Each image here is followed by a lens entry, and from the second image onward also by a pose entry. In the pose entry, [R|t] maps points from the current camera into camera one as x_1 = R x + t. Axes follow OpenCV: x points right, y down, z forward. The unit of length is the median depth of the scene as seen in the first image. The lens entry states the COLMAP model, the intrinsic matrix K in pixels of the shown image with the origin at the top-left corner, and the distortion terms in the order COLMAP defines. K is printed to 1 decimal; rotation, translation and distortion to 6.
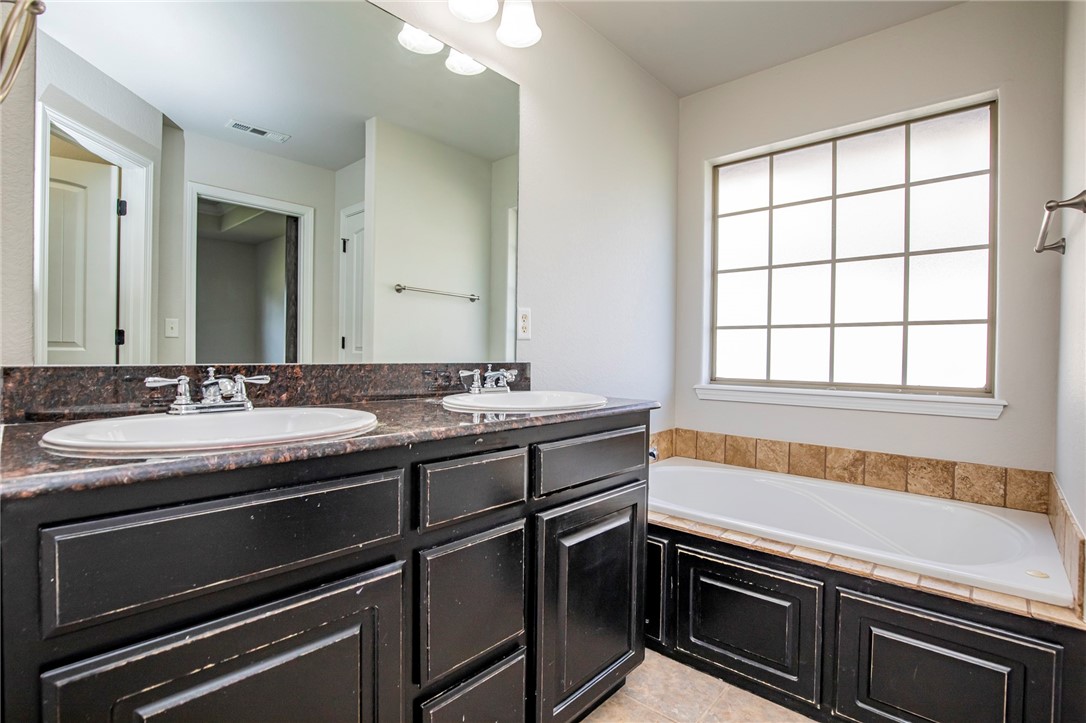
lens RADIAL K [[508.8, 0, 547.4], [0, 508.8, 359.4], [0, 0, 1]] dist [-0.023692, 0.002532]
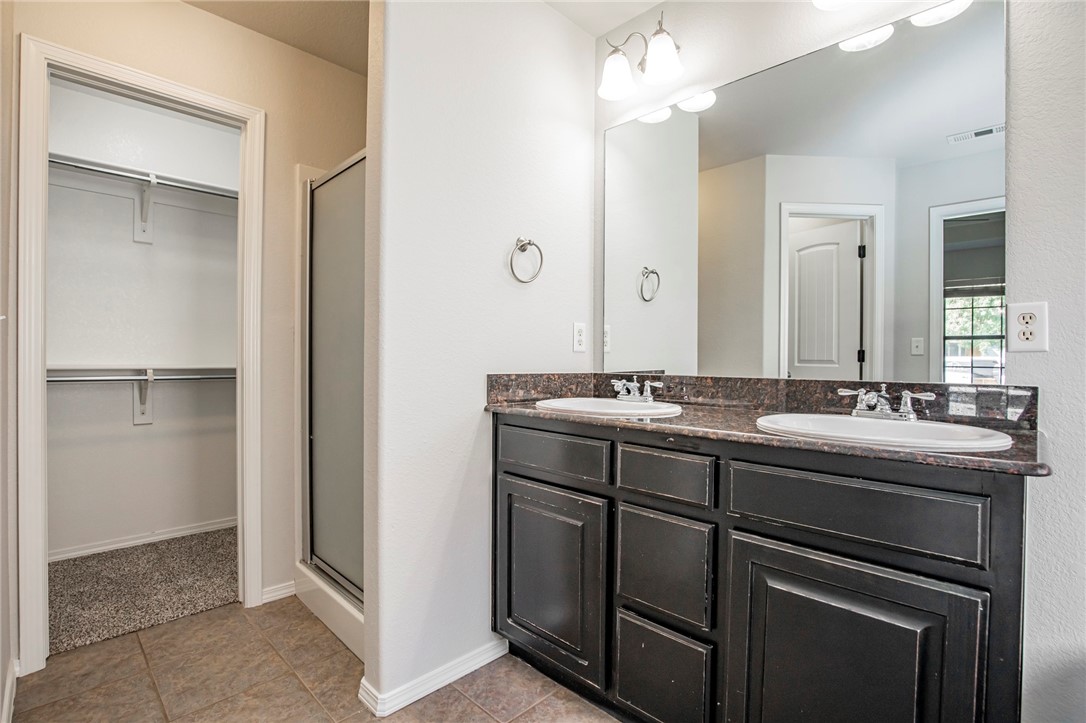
lens RADIAL K [[508.8, 0, 547.8], [0, 508.8, 364.7], [0, 0, 1]] dist [-0.023692, 0.002532]
pose [[-0.039656, -0.002035, -0.999211, 0.839458], [-0.019942, 0.999800, -0.001245, -0.011208], [0.999014, 0.019877, -0.039689, 0.563501]]
